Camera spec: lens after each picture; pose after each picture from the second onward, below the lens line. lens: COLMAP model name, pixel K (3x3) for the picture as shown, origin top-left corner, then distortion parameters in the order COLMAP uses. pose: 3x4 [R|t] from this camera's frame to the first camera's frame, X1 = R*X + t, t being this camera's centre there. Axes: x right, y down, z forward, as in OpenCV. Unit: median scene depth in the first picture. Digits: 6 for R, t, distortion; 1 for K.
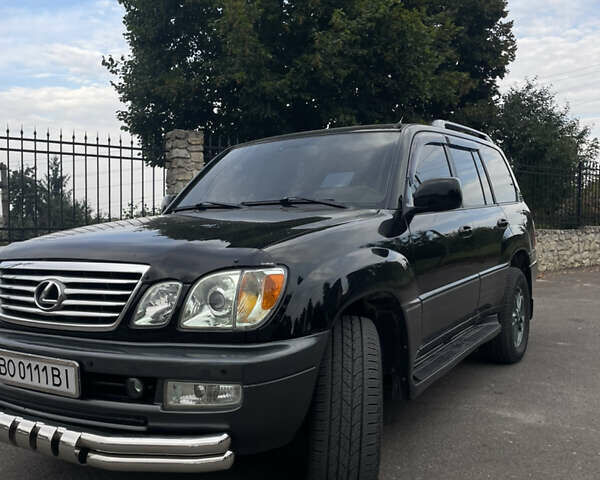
lens RADIAL K [[647.9, 0, 292.1], [0, 647.9, 242.9], [0, 0, 1]] dist [0.119698, -0.191026]
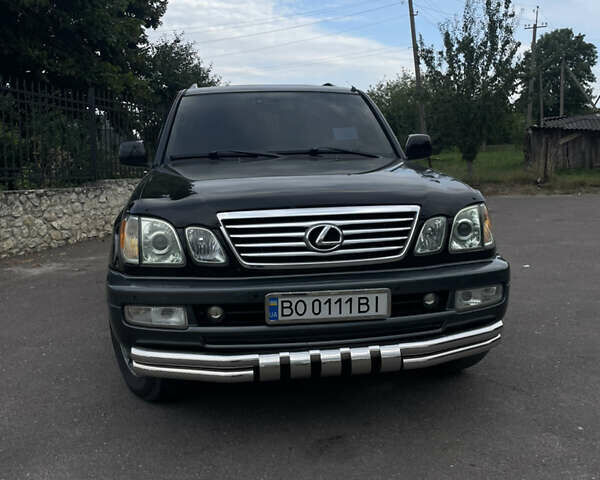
lens RADIAL K [[682.7, 0, 278.4], [0, 682.7, 240.9], [0, 0, 1]] dist [0.137042, -0.284364]
pose [[0.725748, -0.083370, 0.682891, -1.281217], [0.032221, 0.995660, 0.087311, -0.019817], [-0.687206, -0.041362, 0.725284, 0.226646]]
